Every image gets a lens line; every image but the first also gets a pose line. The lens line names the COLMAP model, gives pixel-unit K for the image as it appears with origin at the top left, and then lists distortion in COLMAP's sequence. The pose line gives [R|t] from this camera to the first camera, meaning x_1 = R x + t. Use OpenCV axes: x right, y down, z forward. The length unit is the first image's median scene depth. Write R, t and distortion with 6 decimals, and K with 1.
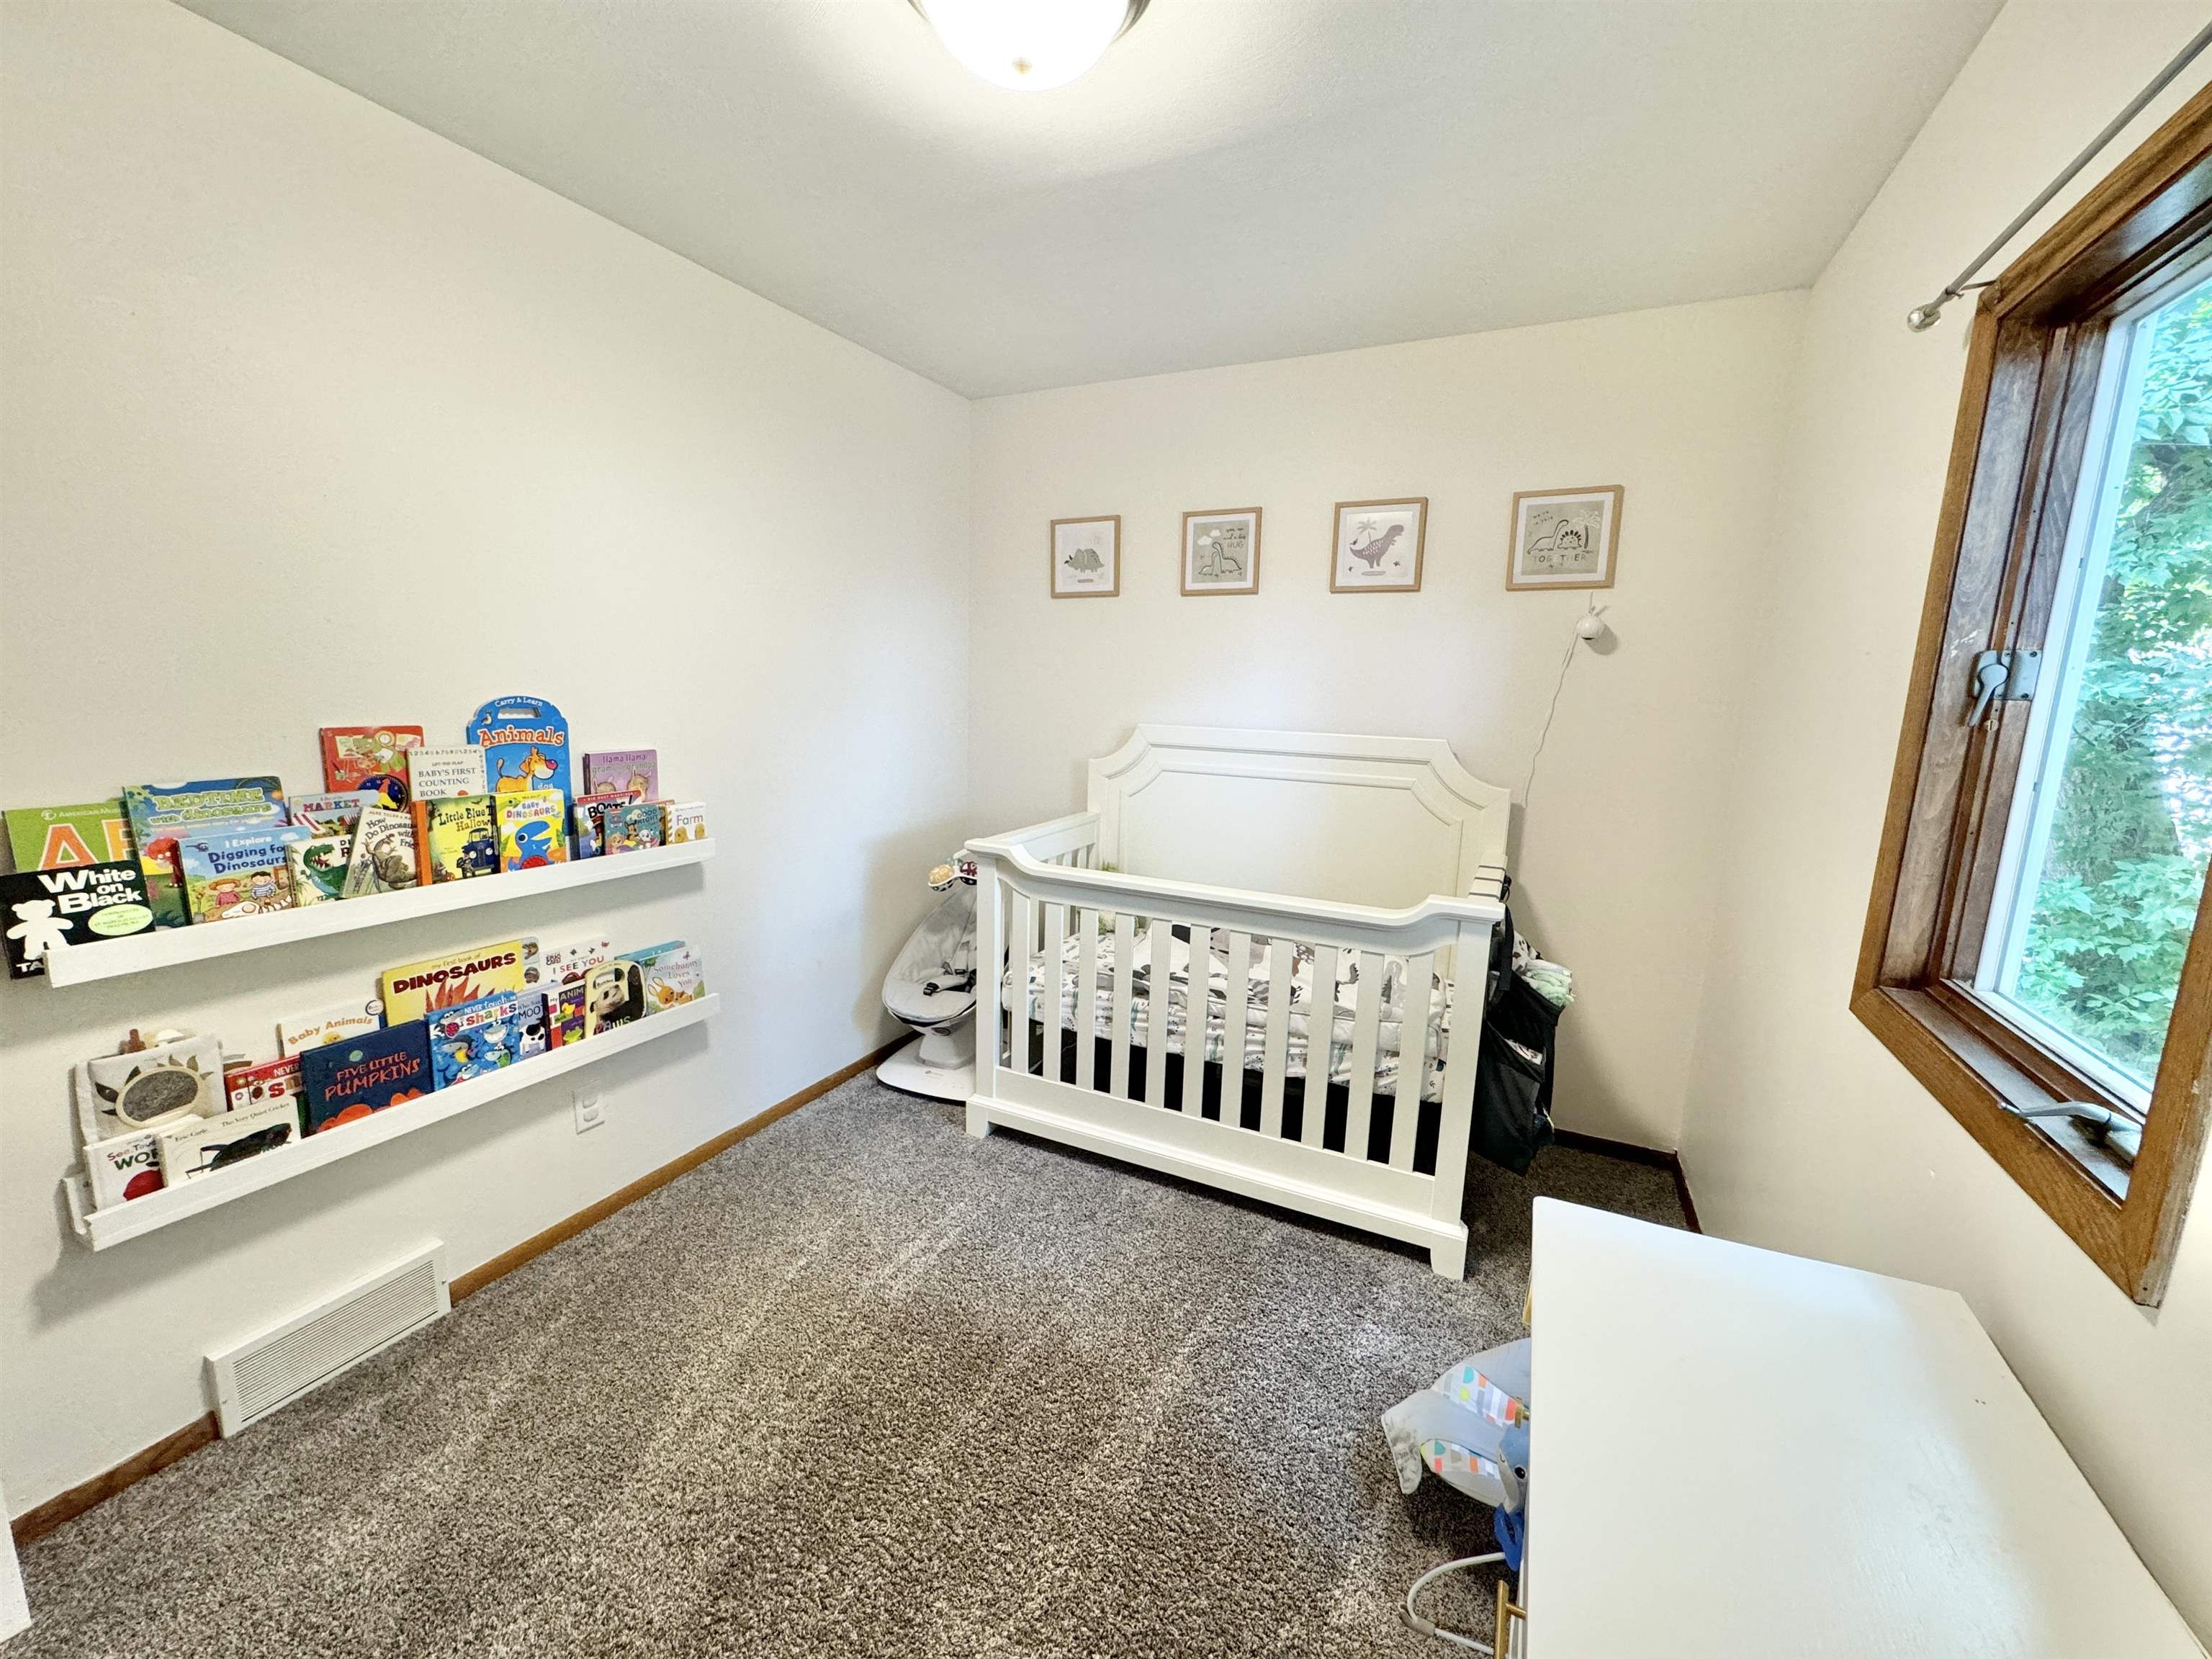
lens RADIAL K [[880.3, 0, 1106.0], [0, 880.3, 829.5], [0, 0, 1]] dist [-0.001429, 0.000076]
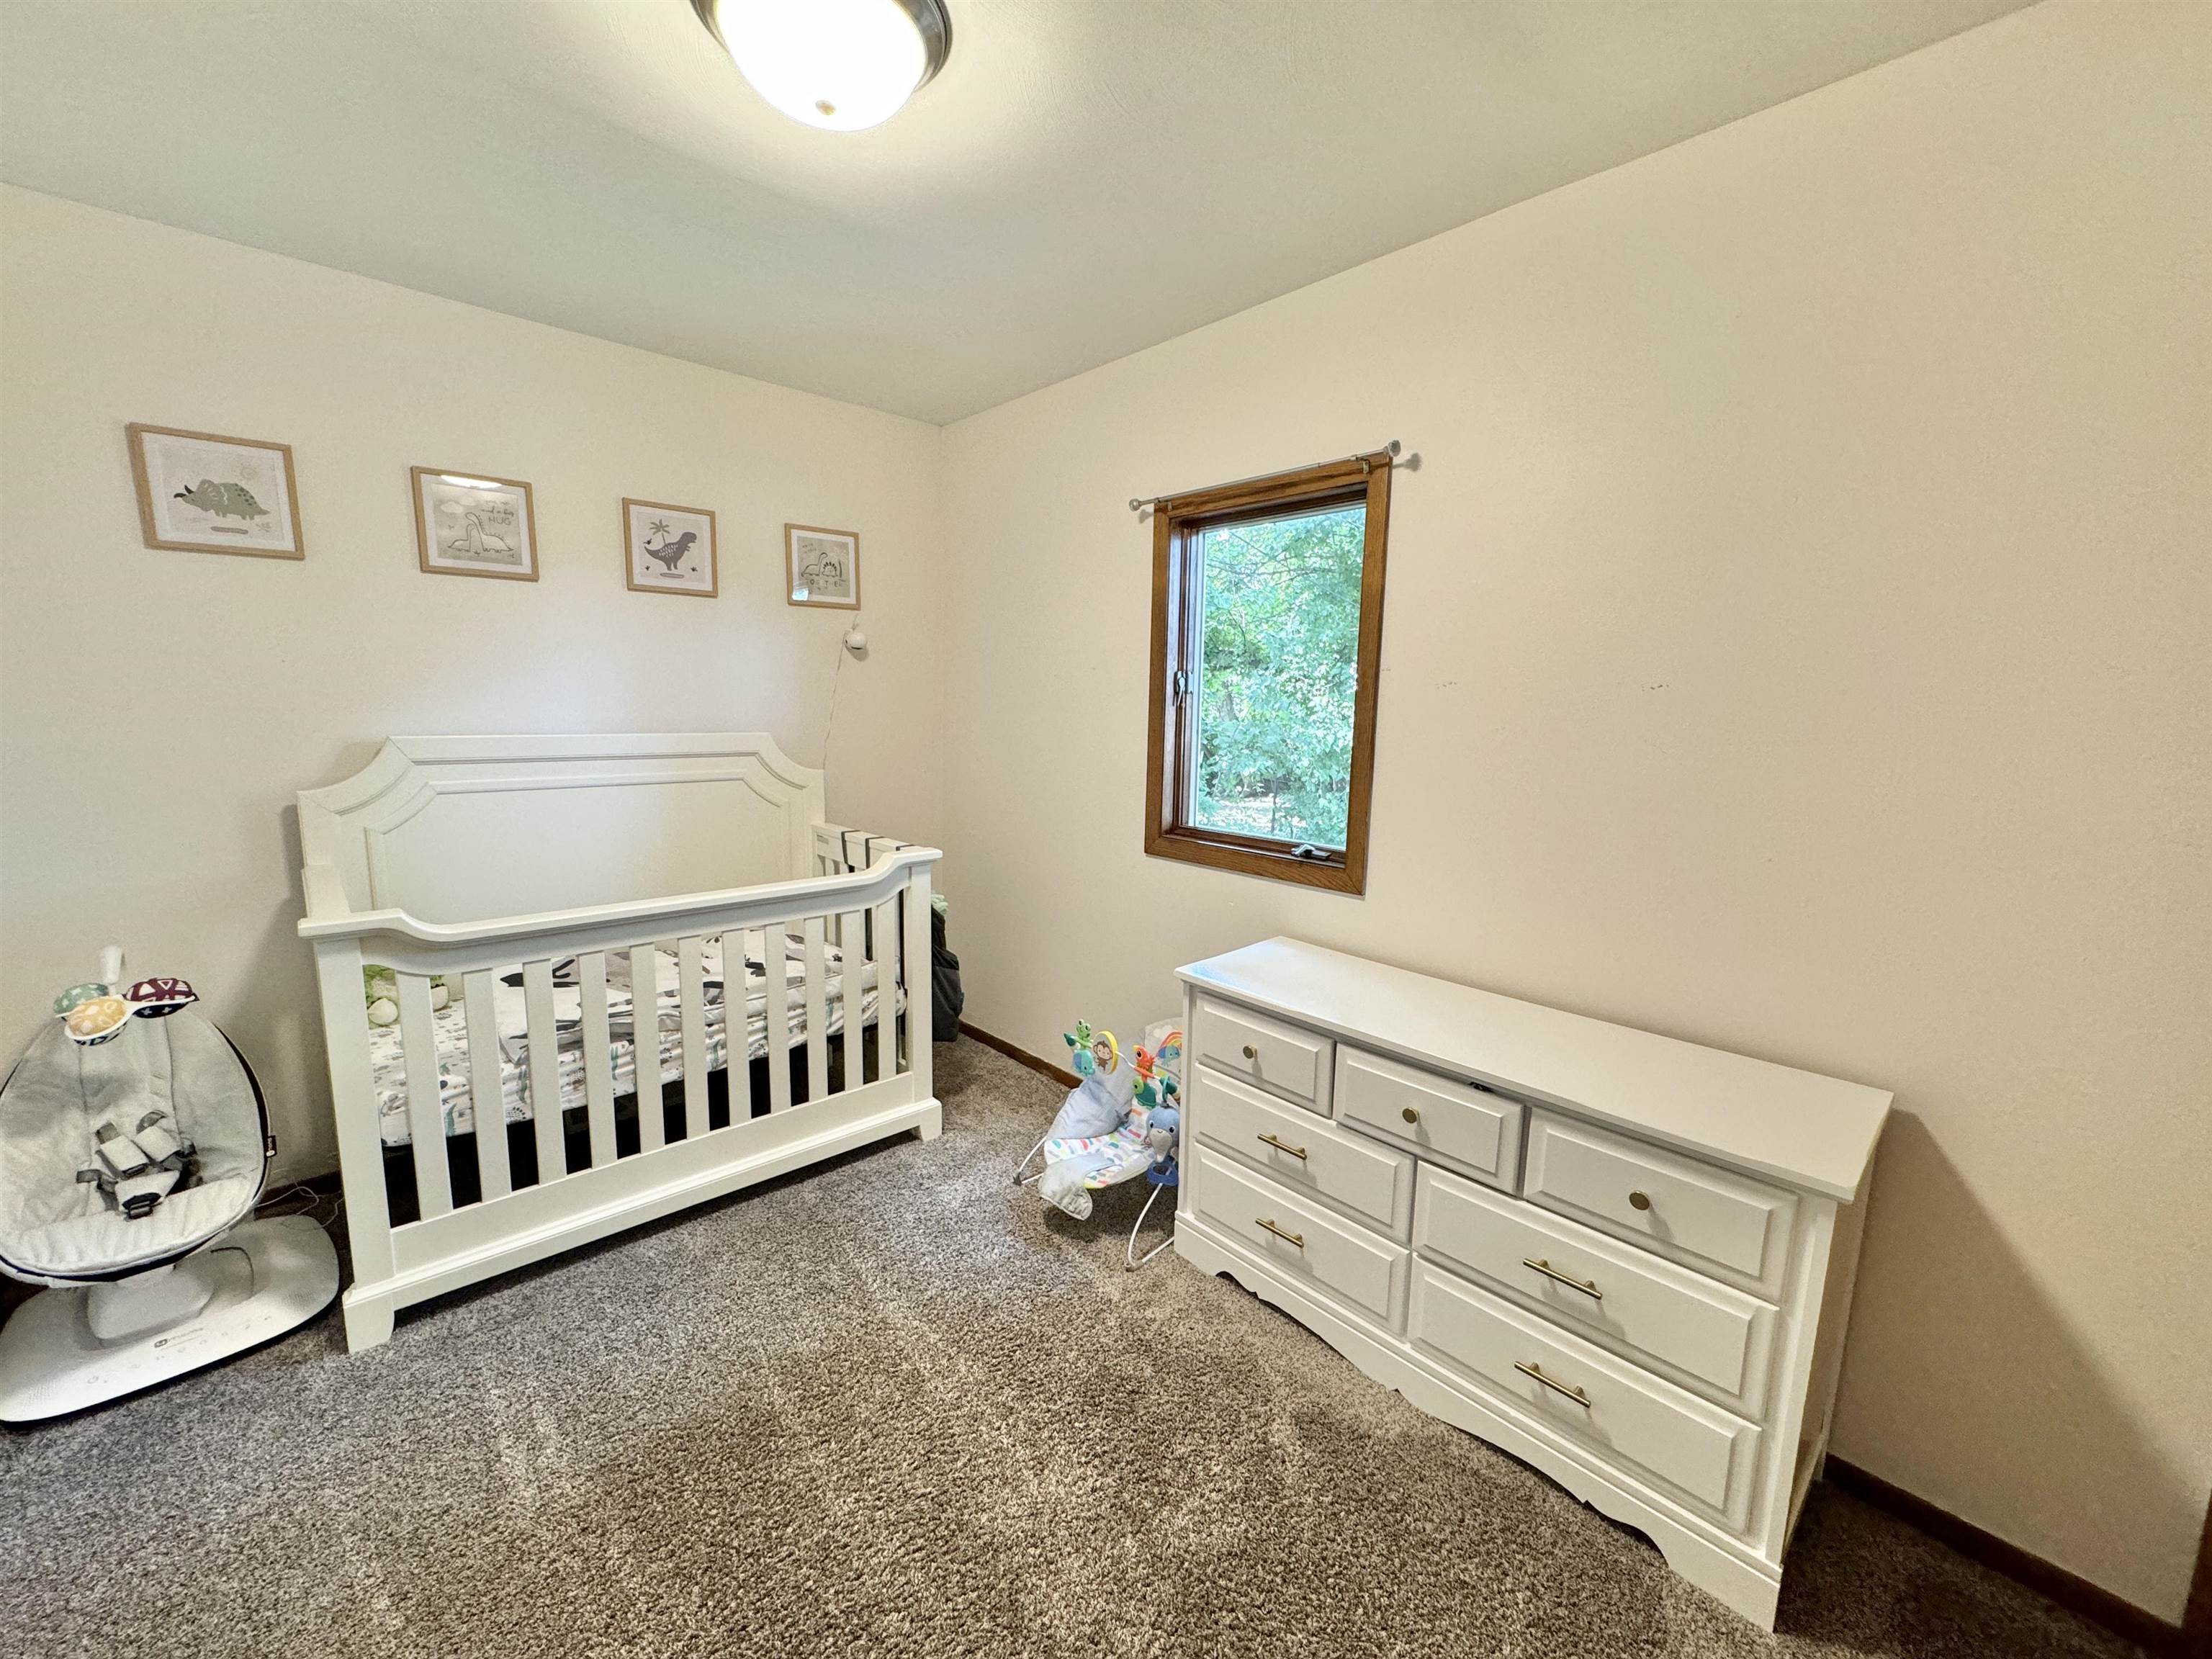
lens RADIAL K [[880.3, 0, 1106.0], [0, 880.3, 829.5], [0, 0, 1]] dist [-0.001429, 0.000076]
pose [[0.357910, -0.156540, 0.920541, -0.553154], [0.147762, 0.982921, 0.109697, -0.040945], [-0.921991, 0.096759, 0.374928, 0.192712]]
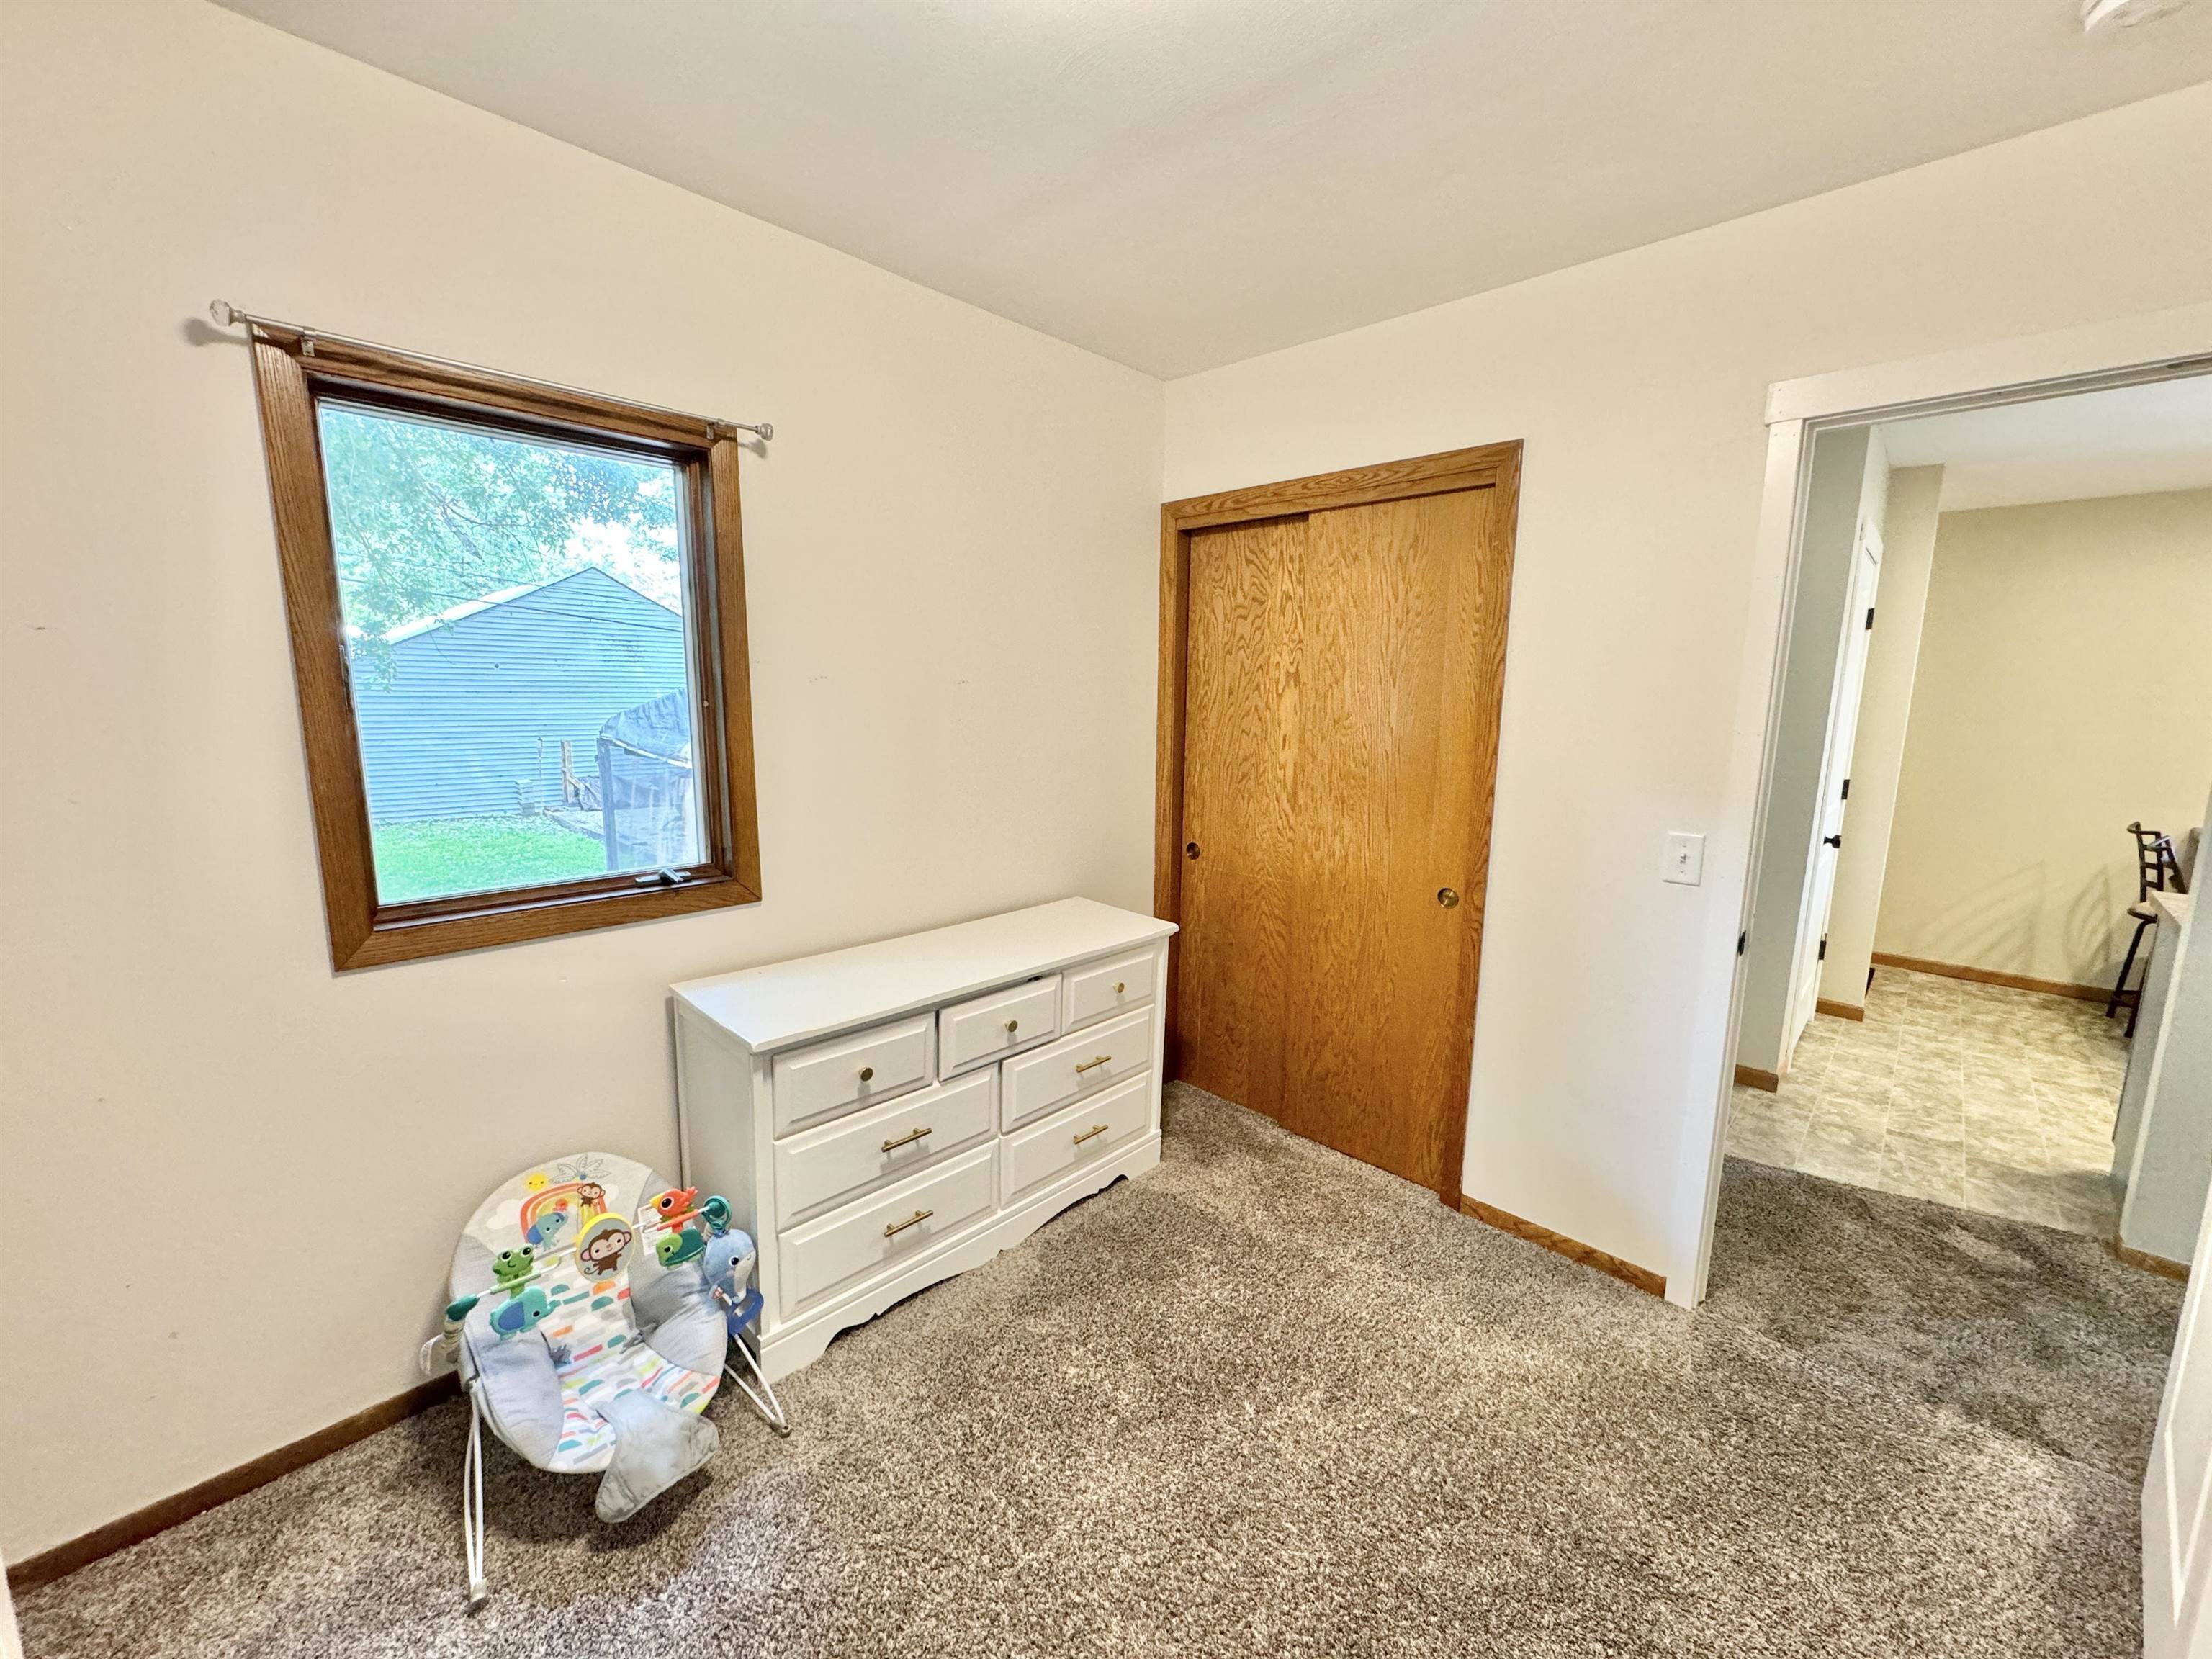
lens RADIAL K [[880.3, 0, 1106.0], [0, 880.3, 829.5], [0, 0, 1]] dist [-0.001429, 0.000076]
pose [[-0.950236, -0.088025, 0.298836, -0.212127], [0.013960, 0.946256, 0.323117, -0.169891], [-0.311218, 0.311209, -0.897938, 0.919934]]
